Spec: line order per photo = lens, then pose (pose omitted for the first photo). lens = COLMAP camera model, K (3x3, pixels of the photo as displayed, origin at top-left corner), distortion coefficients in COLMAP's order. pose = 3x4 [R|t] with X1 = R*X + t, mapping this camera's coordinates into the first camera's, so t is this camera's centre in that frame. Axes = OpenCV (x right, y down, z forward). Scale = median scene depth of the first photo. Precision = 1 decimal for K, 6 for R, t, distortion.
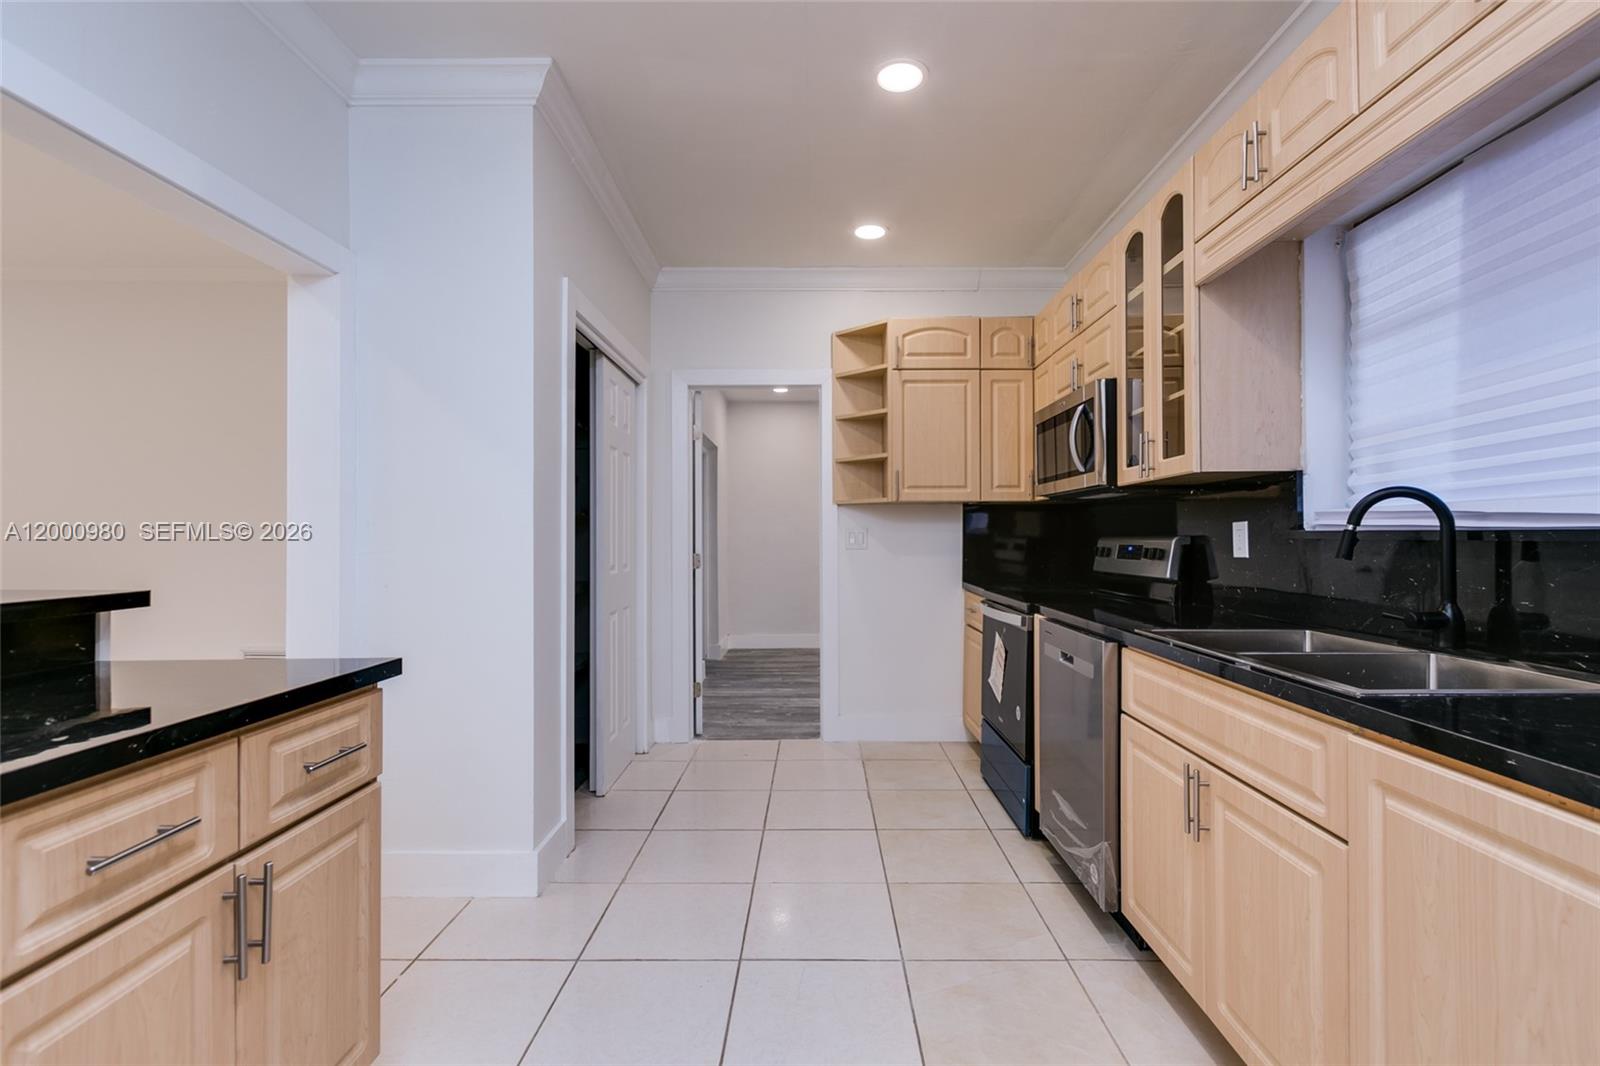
lens RADIAL K [[734.7, 0, 804.2], [0, 734.7, 534.1], [0, 0, 1]] dist [0.007636, -0.003384]
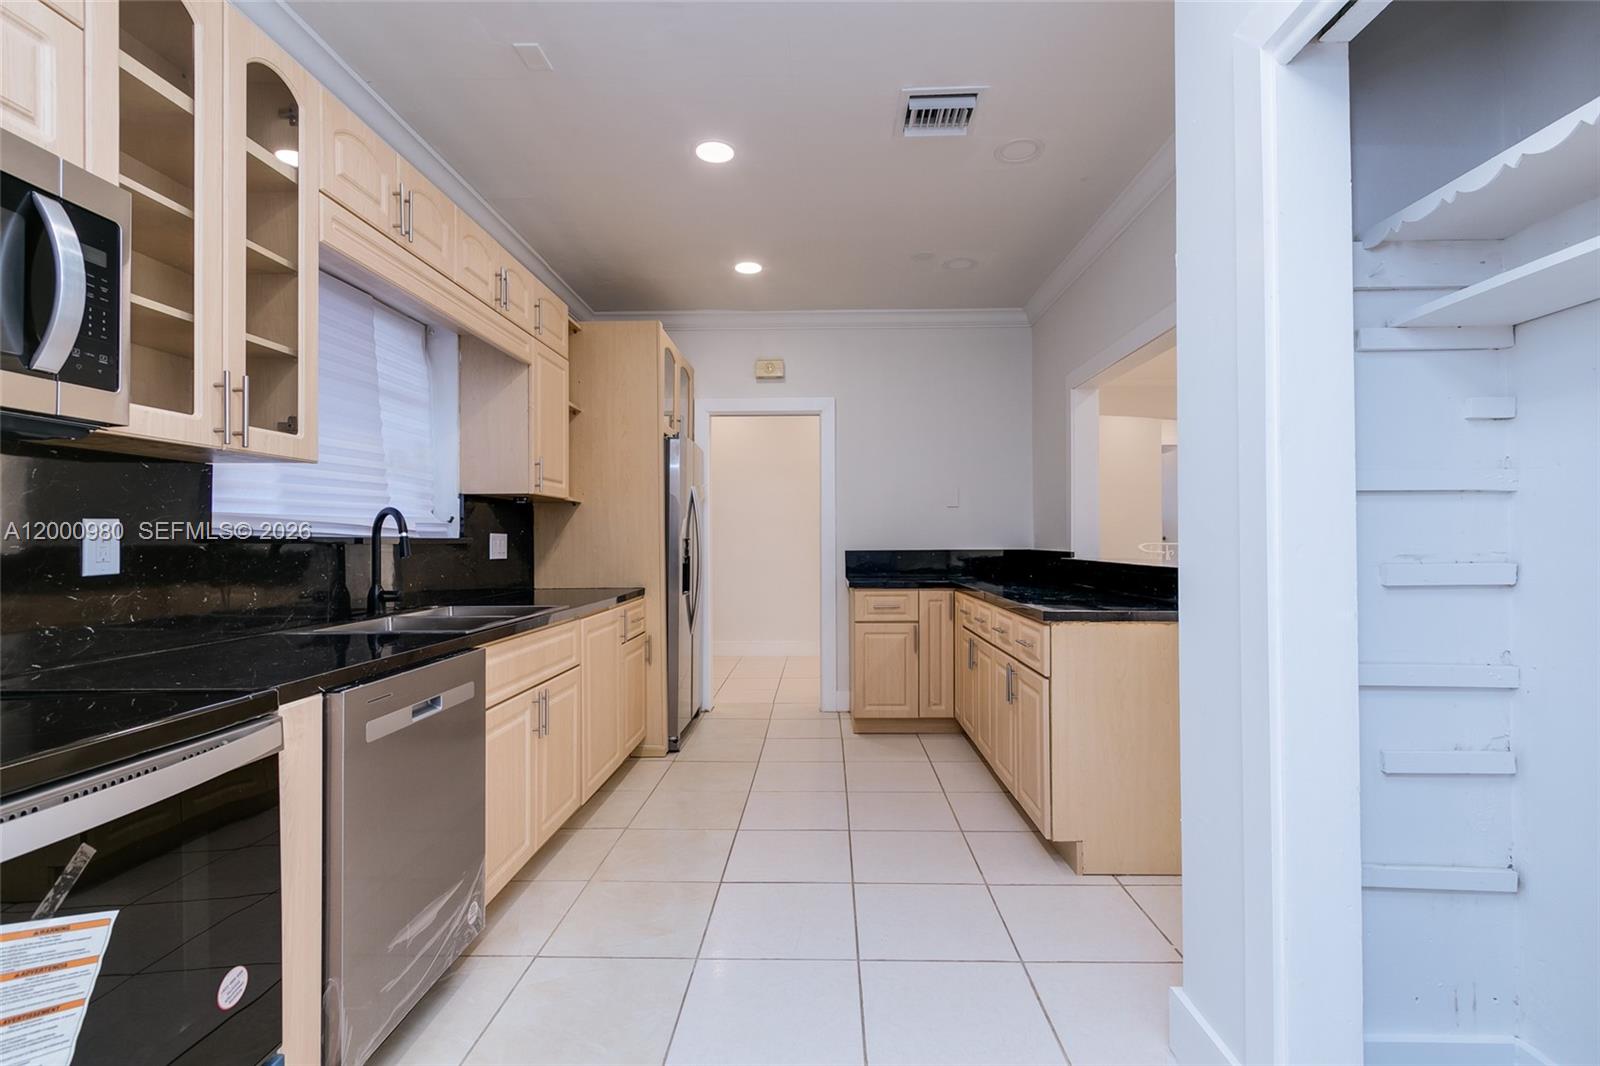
lens RADIAL K [[734.7, 0, 801.6], [0, 734.7, 536.6], [0, 0, 1]] dist [0.007636, -0.003384]
pose [[-0.999884, 0.007388, 0.013332, -0.010490], [0.007247, 0.999918, -0.010537, 0.008785], [-0.013409, -0.010439, -0.999856, 1.467581]]
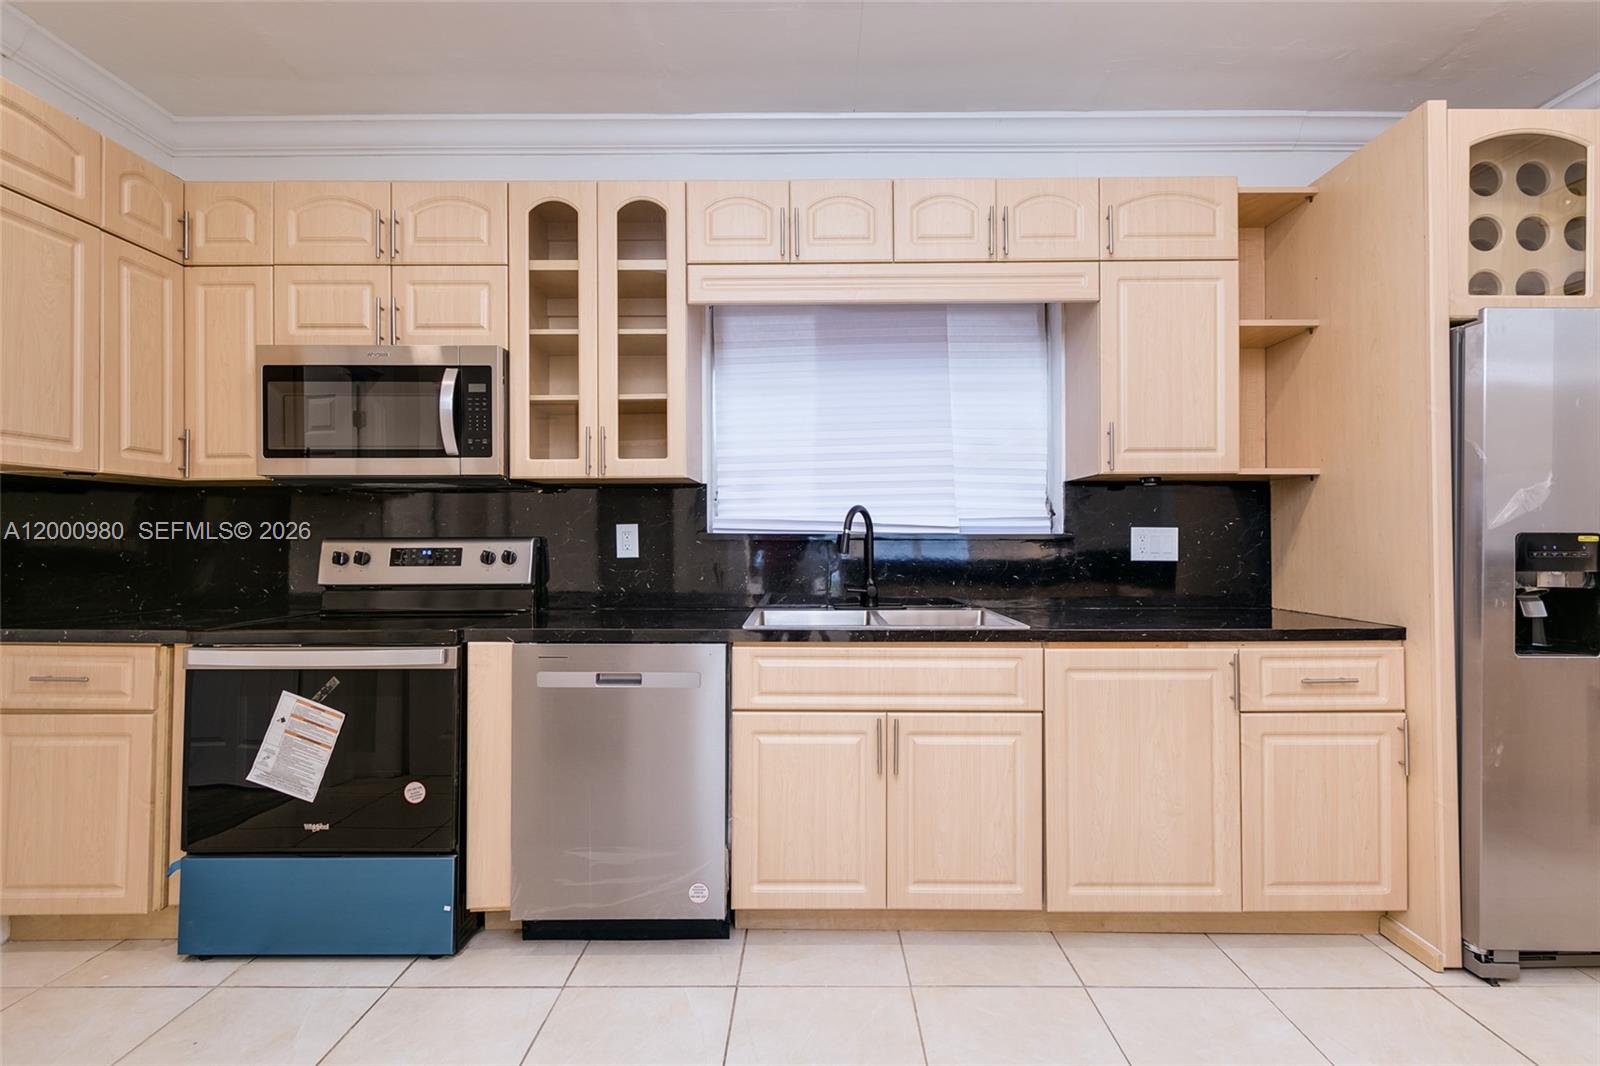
lens RADIAL K [[734.7, 0, 805.6], [0, 734.7, 532.9], [0, 0, 1]] dist [0.007636, -0.003384]
pose [[-0.018572, 0.009739, 0.999780, -0.426276], [-0.003147, 0.999947, -0.009799, 0.005047], [-0.999823, -0.003329, -0.018541, 0.672121]]
